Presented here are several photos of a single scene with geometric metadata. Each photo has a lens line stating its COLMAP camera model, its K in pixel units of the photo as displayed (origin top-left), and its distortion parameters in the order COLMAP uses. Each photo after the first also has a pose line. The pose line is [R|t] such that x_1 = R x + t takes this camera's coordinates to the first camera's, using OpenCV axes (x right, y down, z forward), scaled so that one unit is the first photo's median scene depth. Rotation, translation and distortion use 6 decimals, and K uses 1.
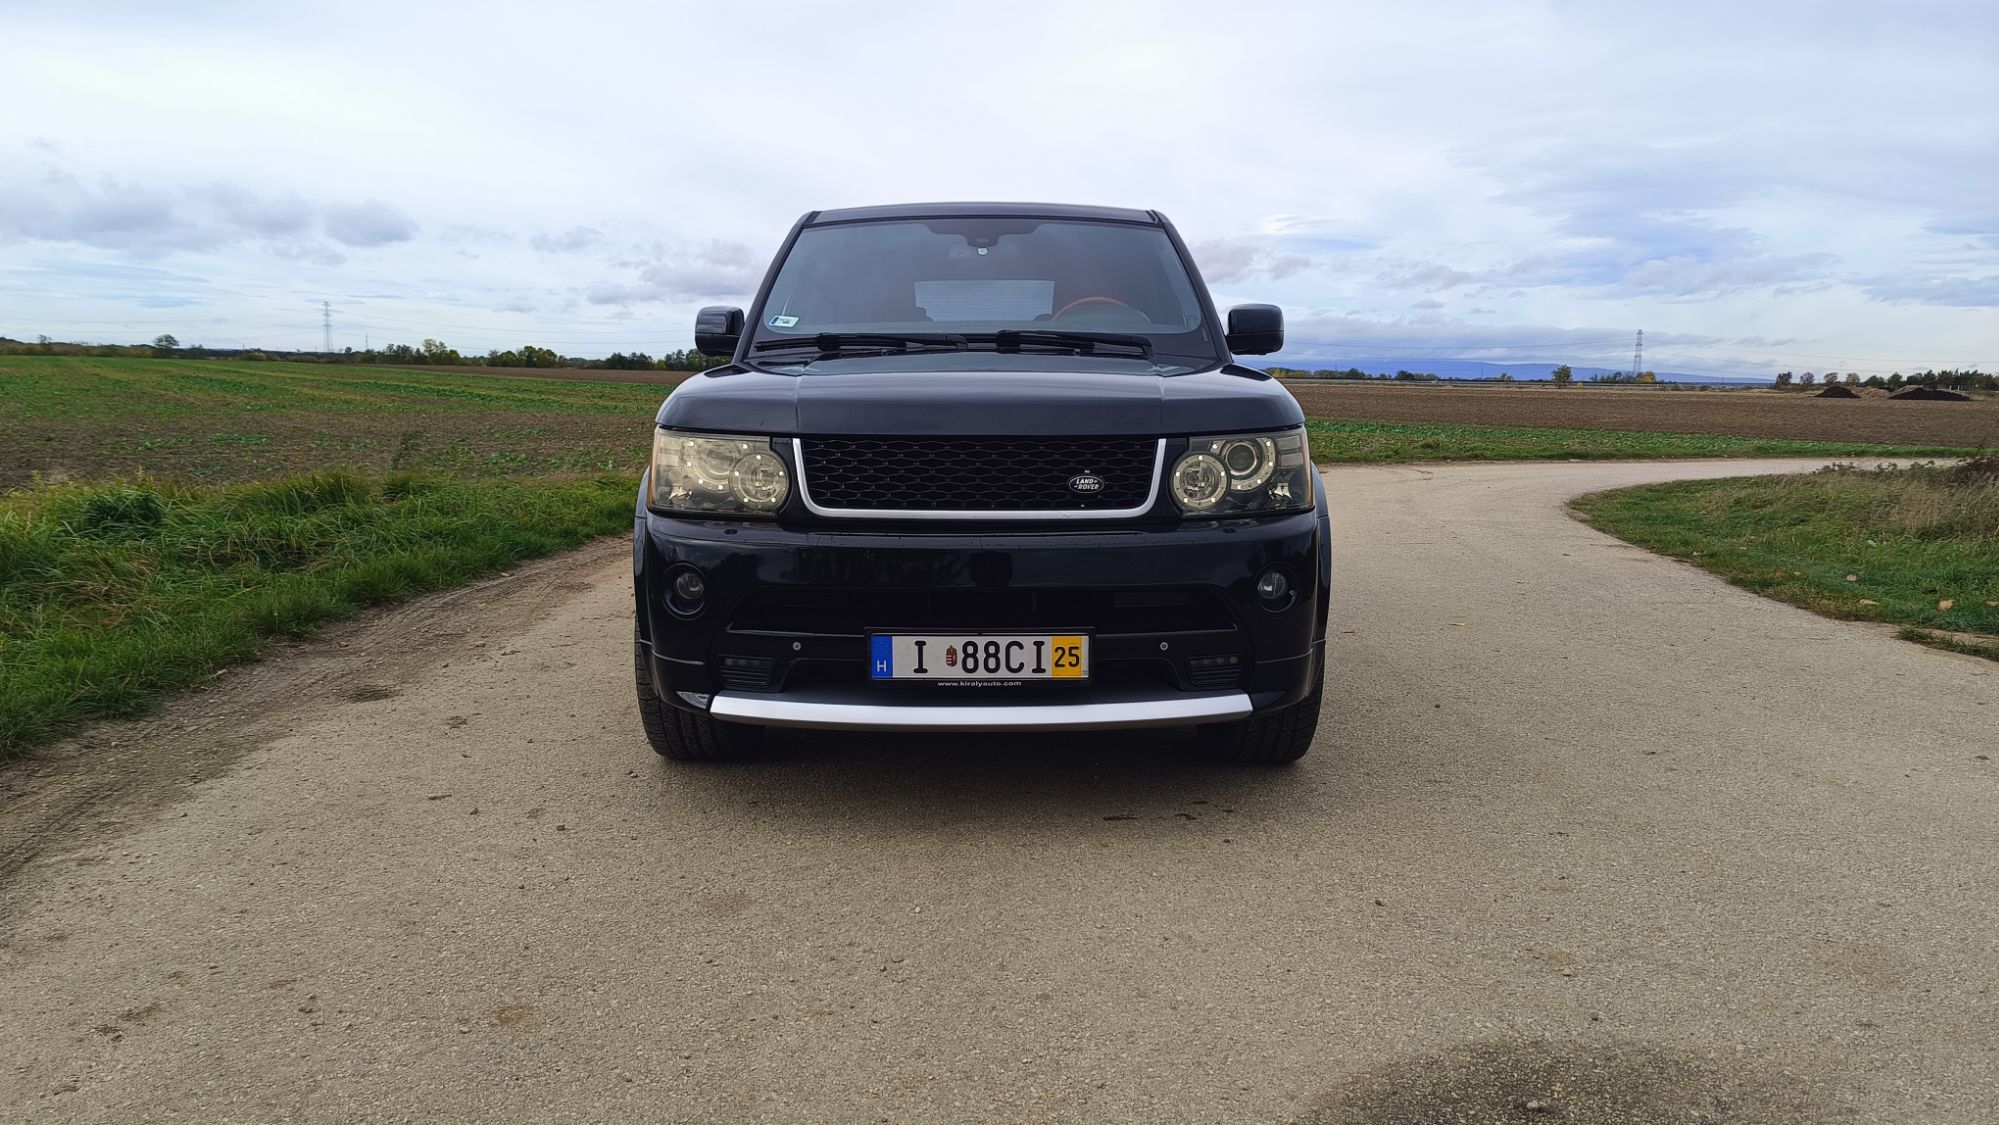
lens RADIAL K [[1368.0, 0, 992.4], [0, 1368.0, 591.0], [0, 0, 1]] dist [0.057731, -0.064353]
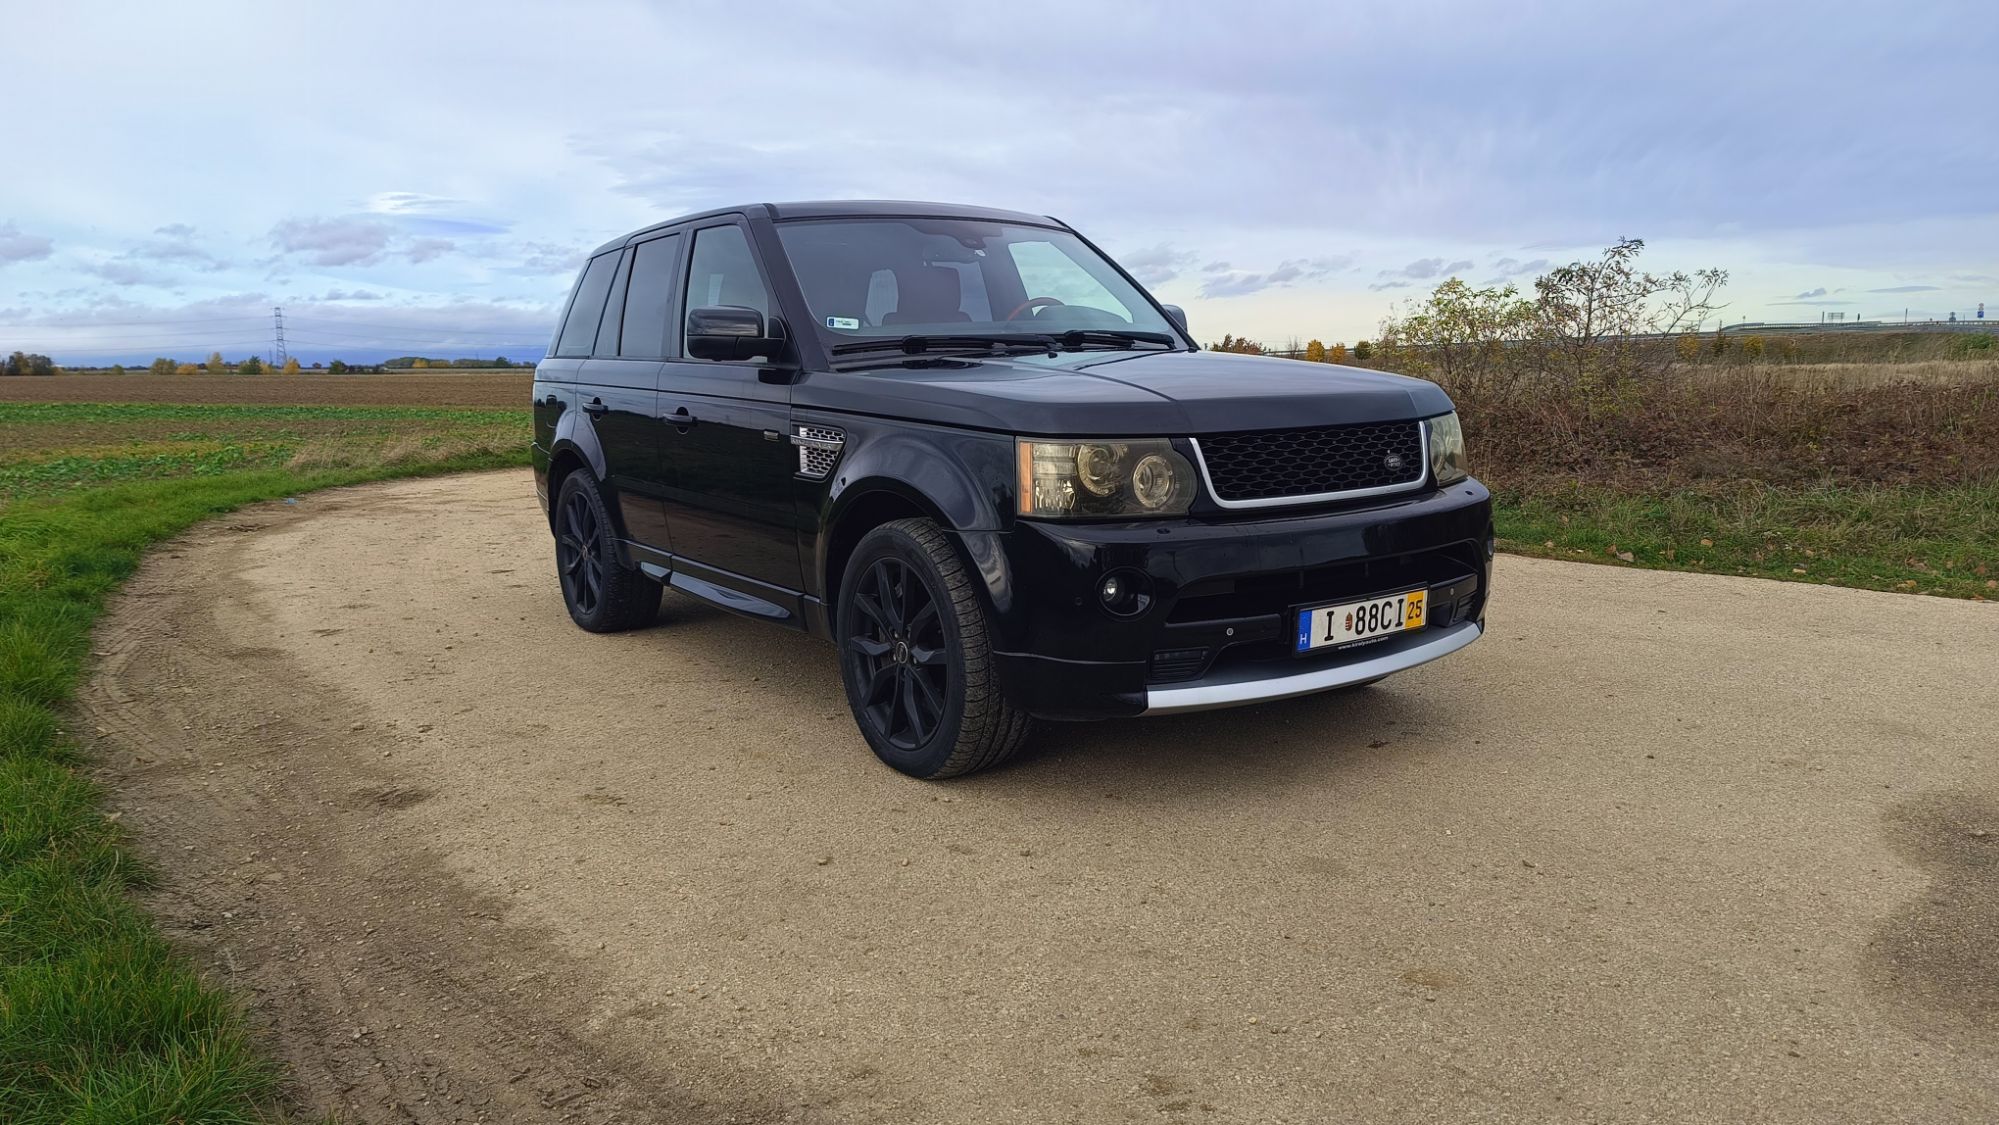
lens RADIAL K [[1368.0, 0, 992.4], [0, 1368.0, 591.0], [0, 0, 1]] dist [0.057731, -0.064353]
pose [[0.828333, -0.115226, 0.548259, -0.888305], [0.110310, 0.993008, 0.042036, -0.057315], [-0.549269, 0.025659, 0.835252, 0.213253]]
